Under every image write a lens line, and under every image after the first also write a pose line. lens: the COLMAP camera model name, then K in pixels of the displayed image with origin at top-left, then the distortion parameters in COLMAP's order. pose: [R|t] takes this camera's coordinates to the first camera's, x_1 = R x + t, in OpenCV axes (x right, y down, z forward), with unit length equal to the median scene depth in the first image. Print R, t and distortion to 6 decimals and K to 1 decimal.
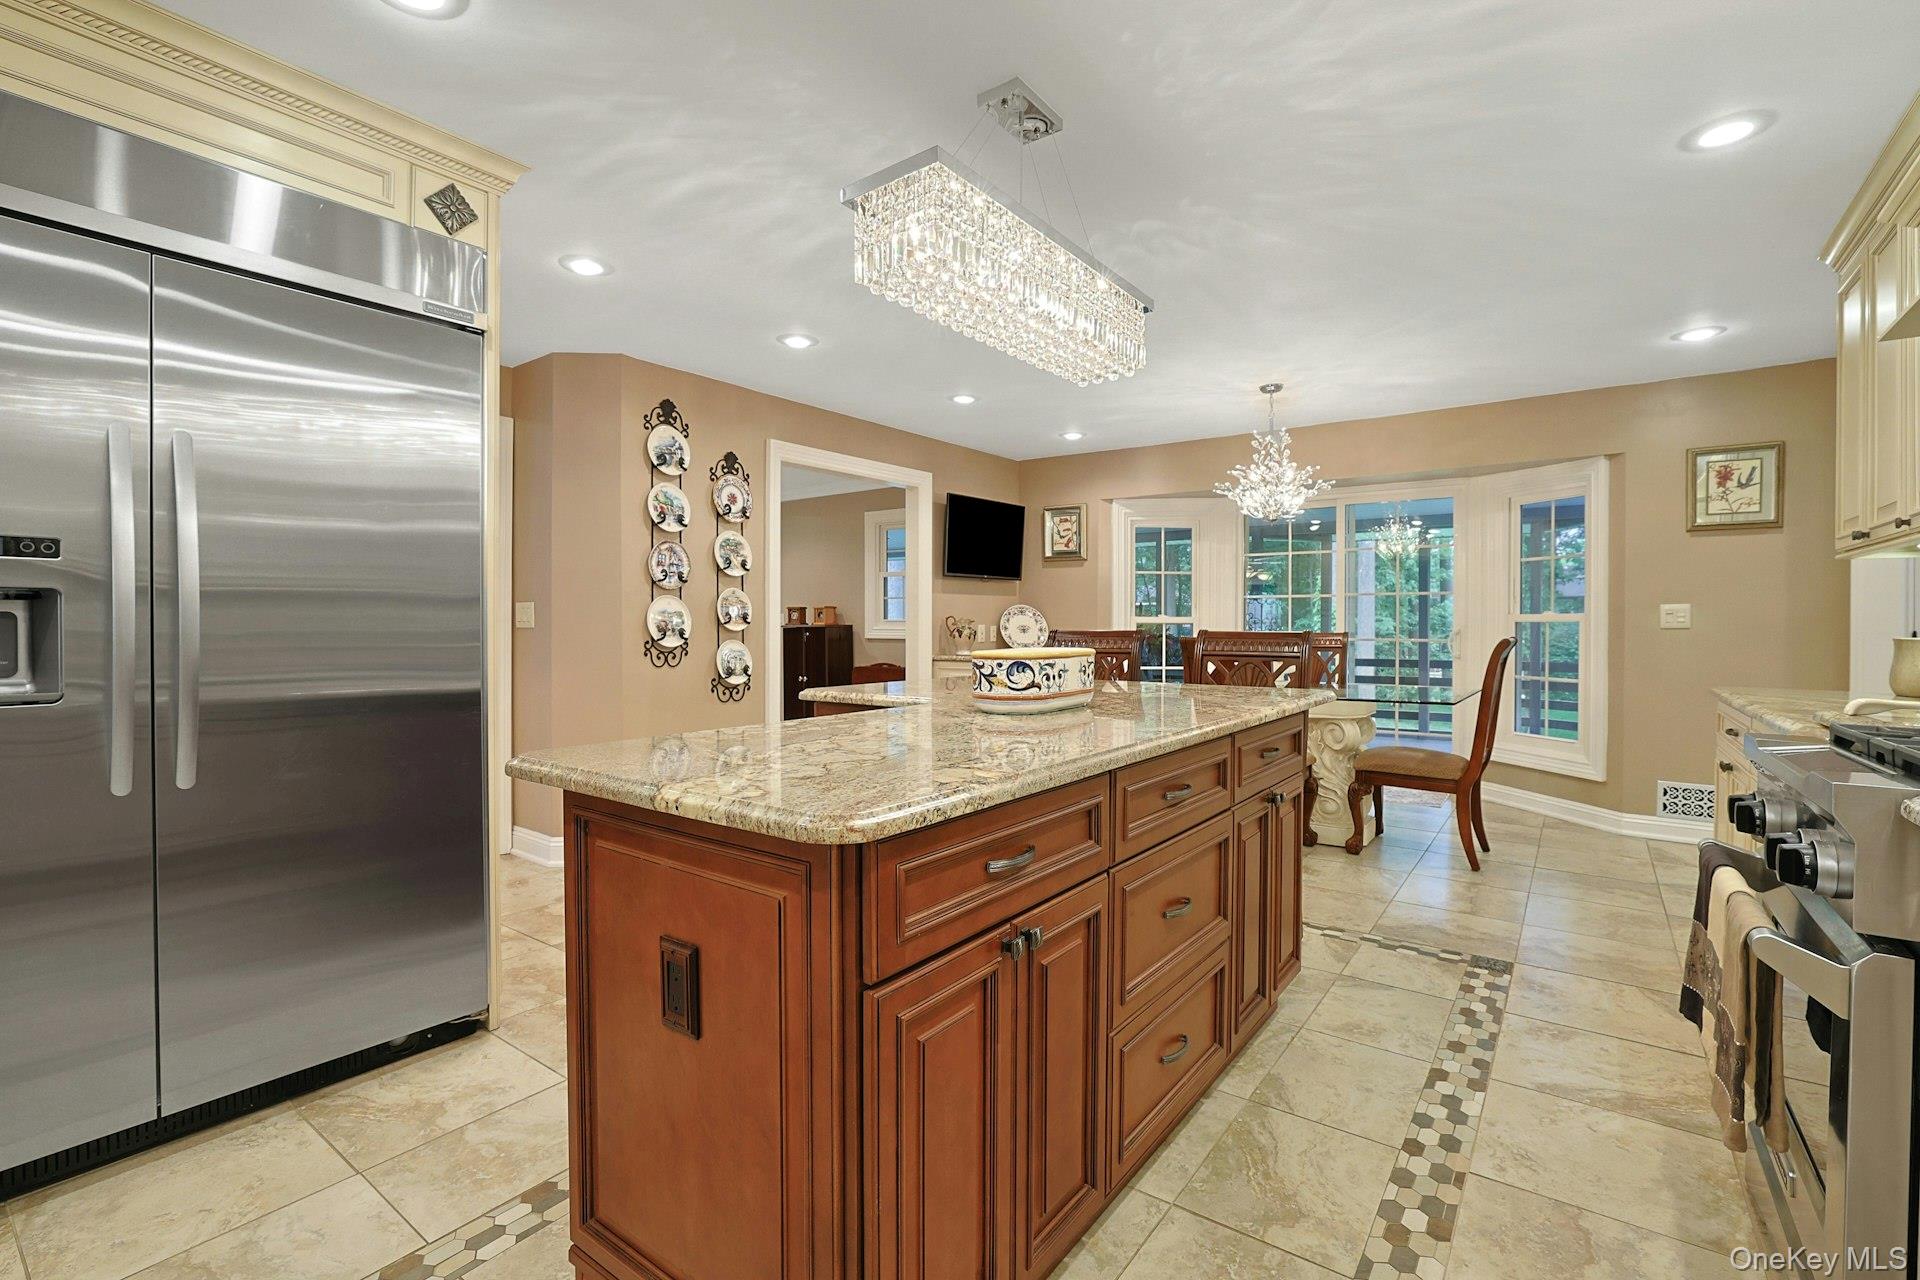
lens RADIAL K [[880.5, 0, 903.8], [0, 880.5, 629.9], [0, 0, 1]] dist [-0.033197, 0.005525]
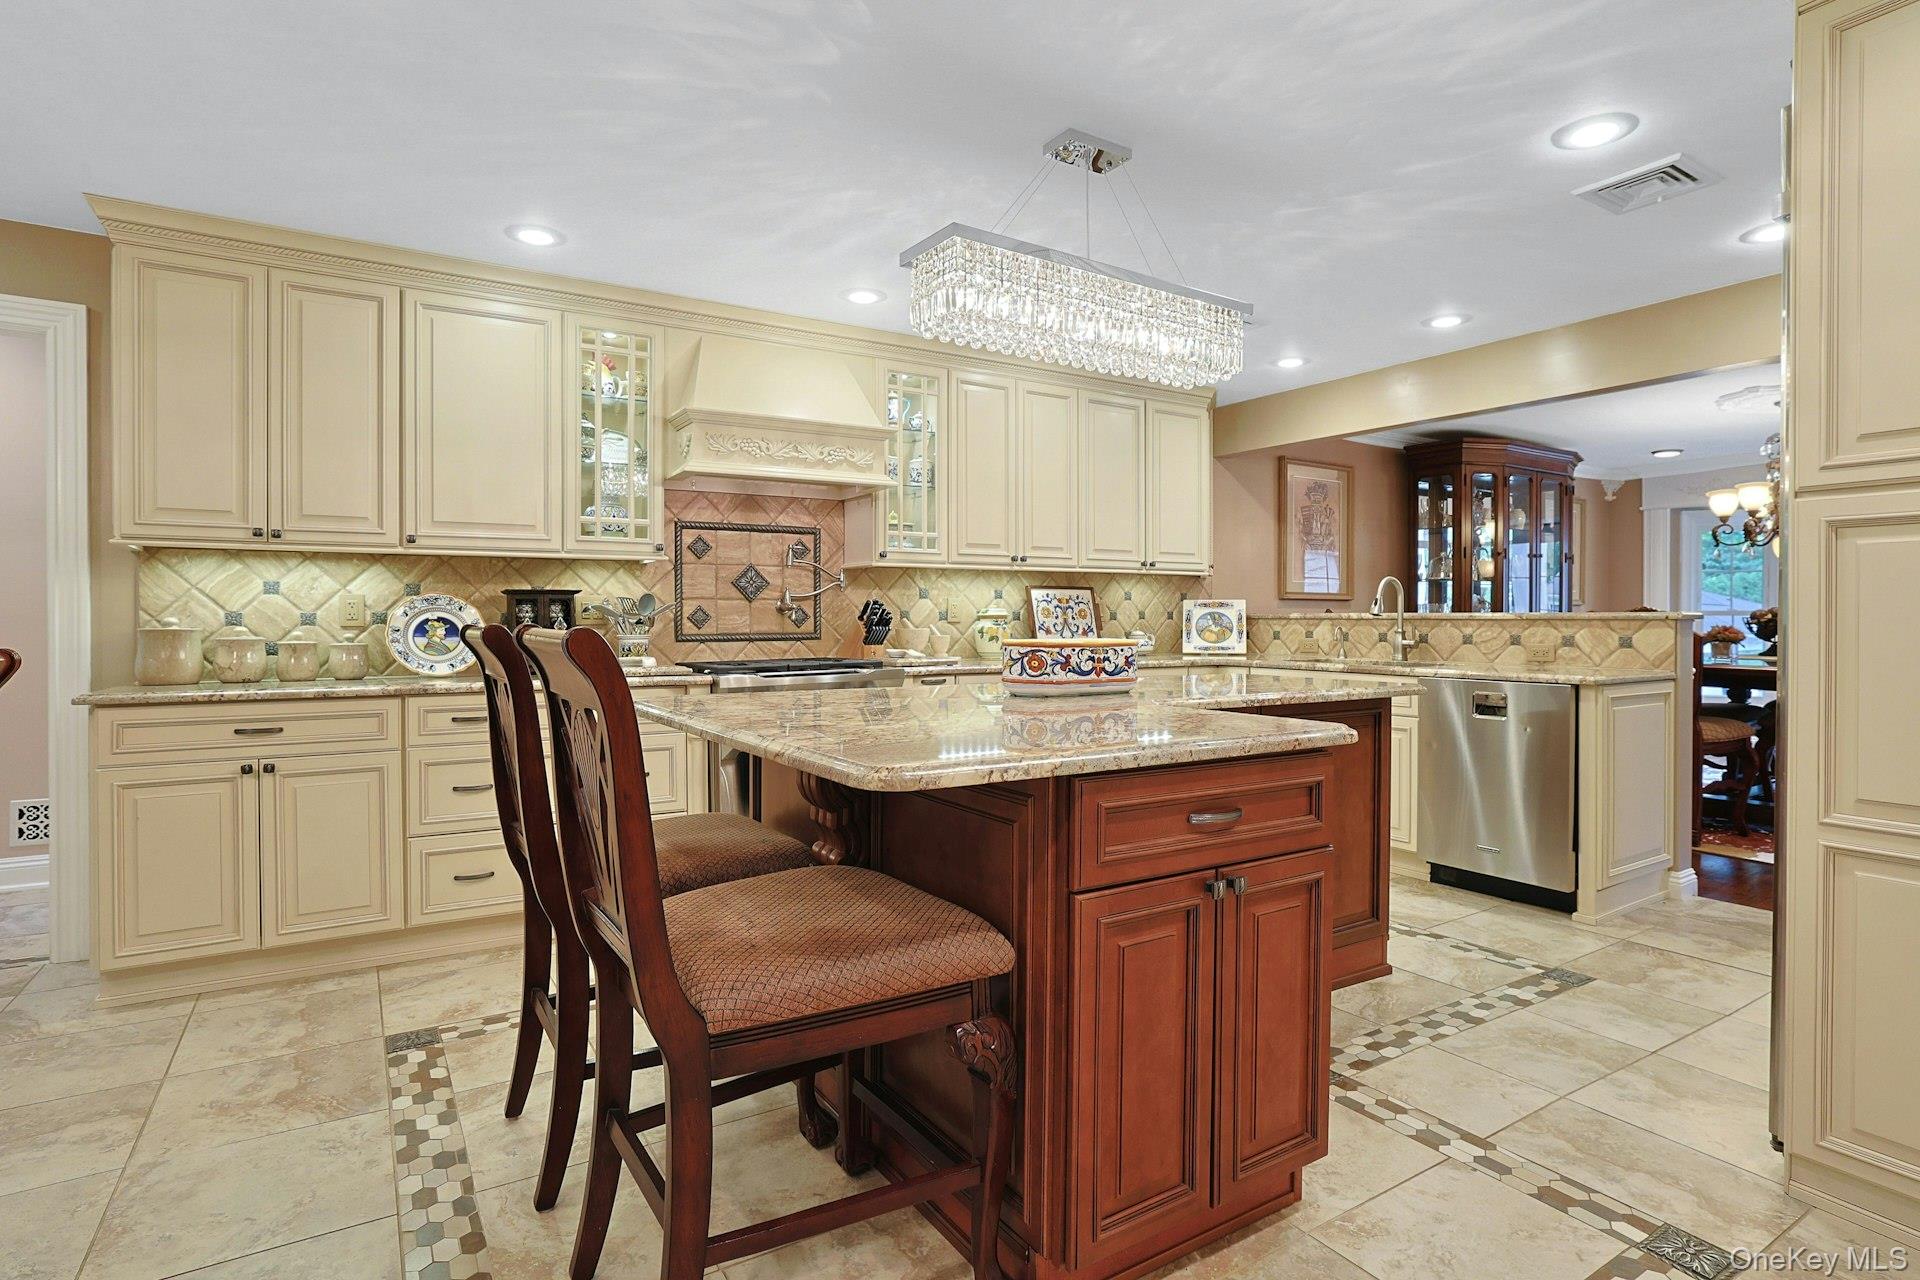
lens RADIAL K [[932.5, 0, 925.1], [0, 932.5, 627.7], [0, 0, 1]] dist [-0.009606, 0.003365]
pose [[-0.938008, -0.005794, 0.346565, -0.073012], [0.000569, 0.999833, 0.018255, -0.011834], [-0.346613, 0.017321, -0.937848, 1.928037]]
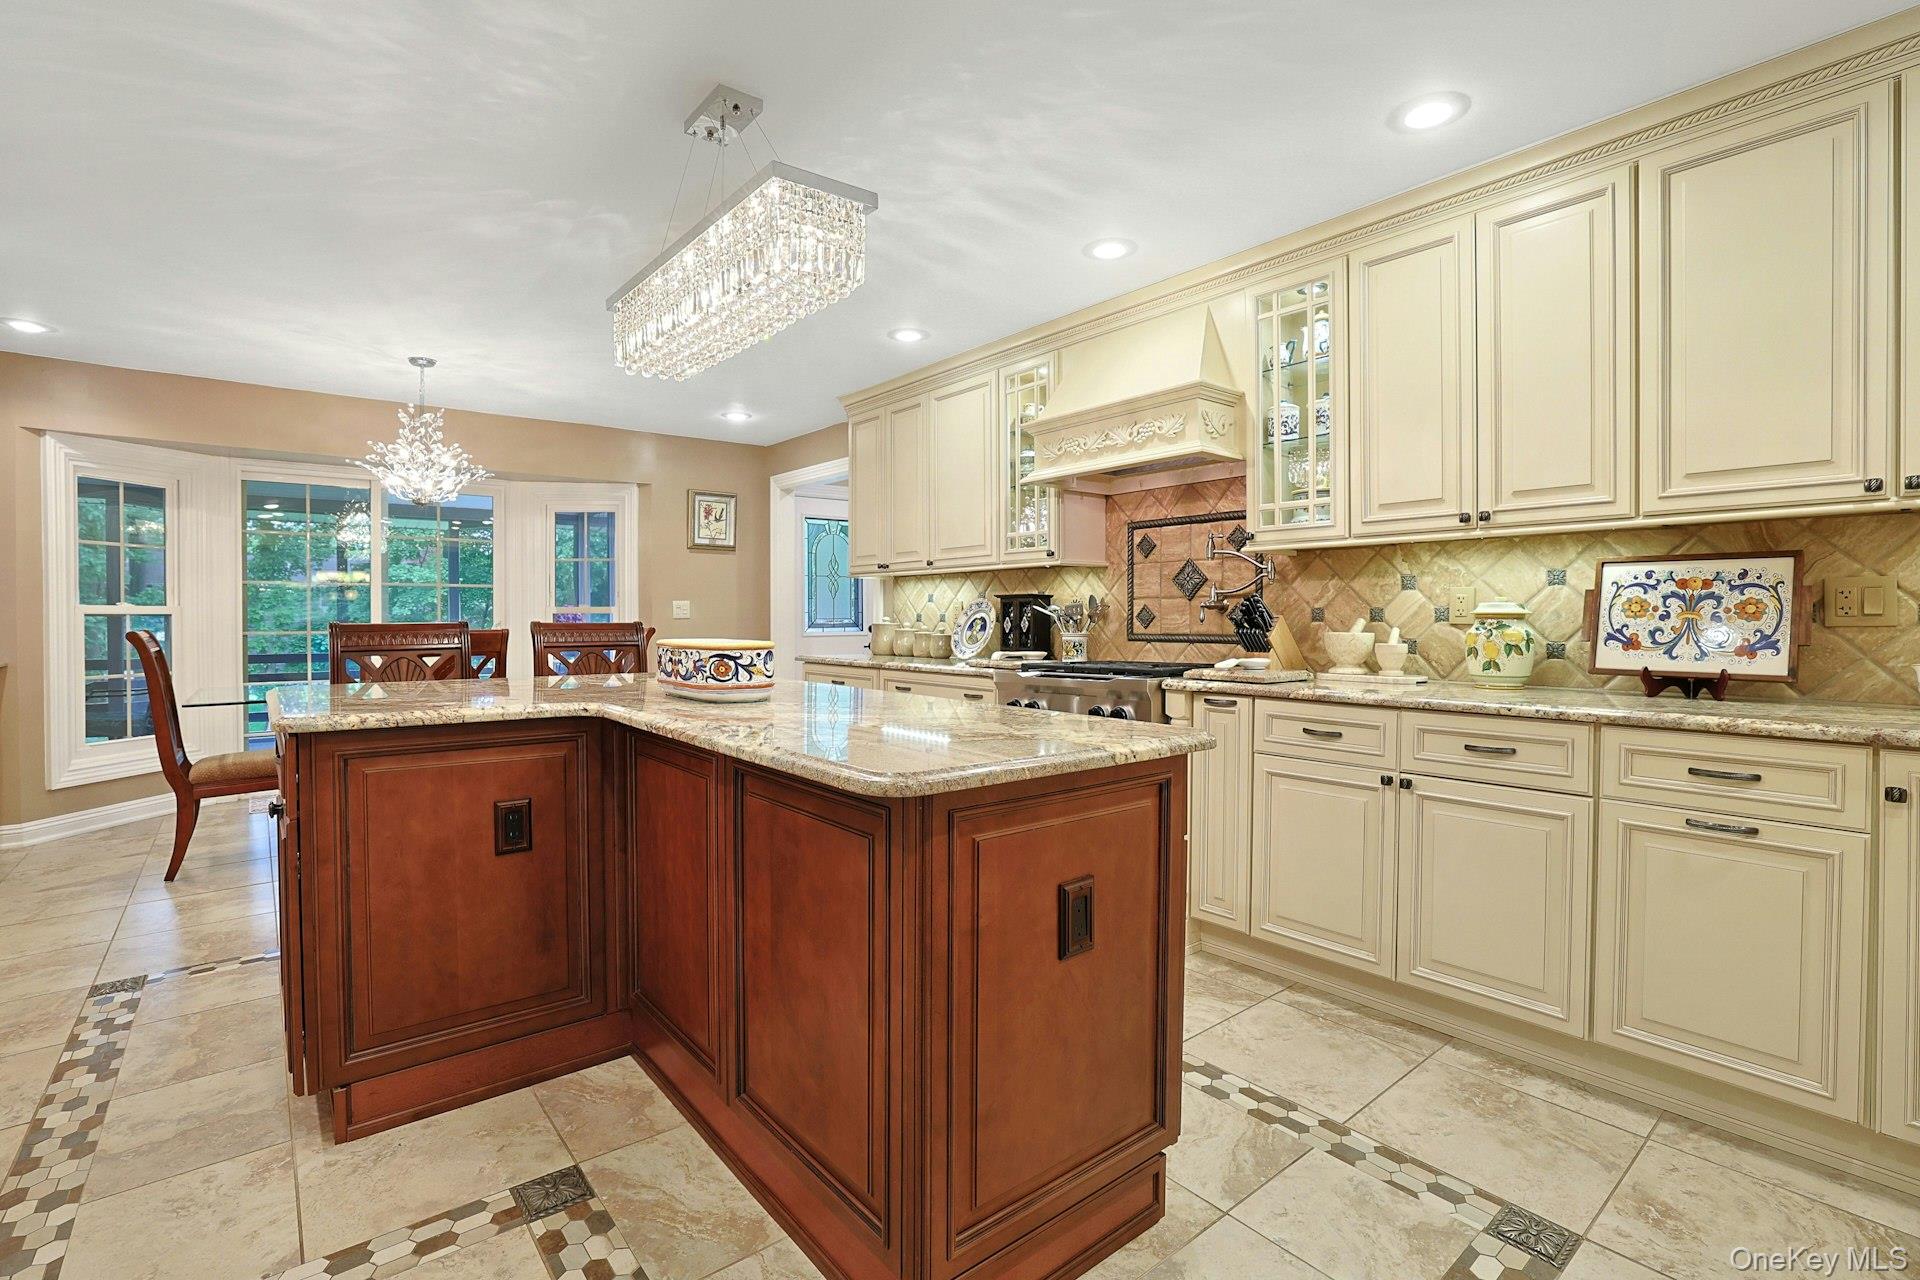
lens RADIAL K [[880.5, 0, 1003.3], [0, 880.5, 629.6], [0, 0, 1]] dist [-0.033197, 0.005525]
pose [[0.183898, -0.017626, 0.982787, -0.719821], [0.007238, 0.999836, 0.016578, -0.004350], [-0.982919, 0.004065, 0.183996, 0.431989]]
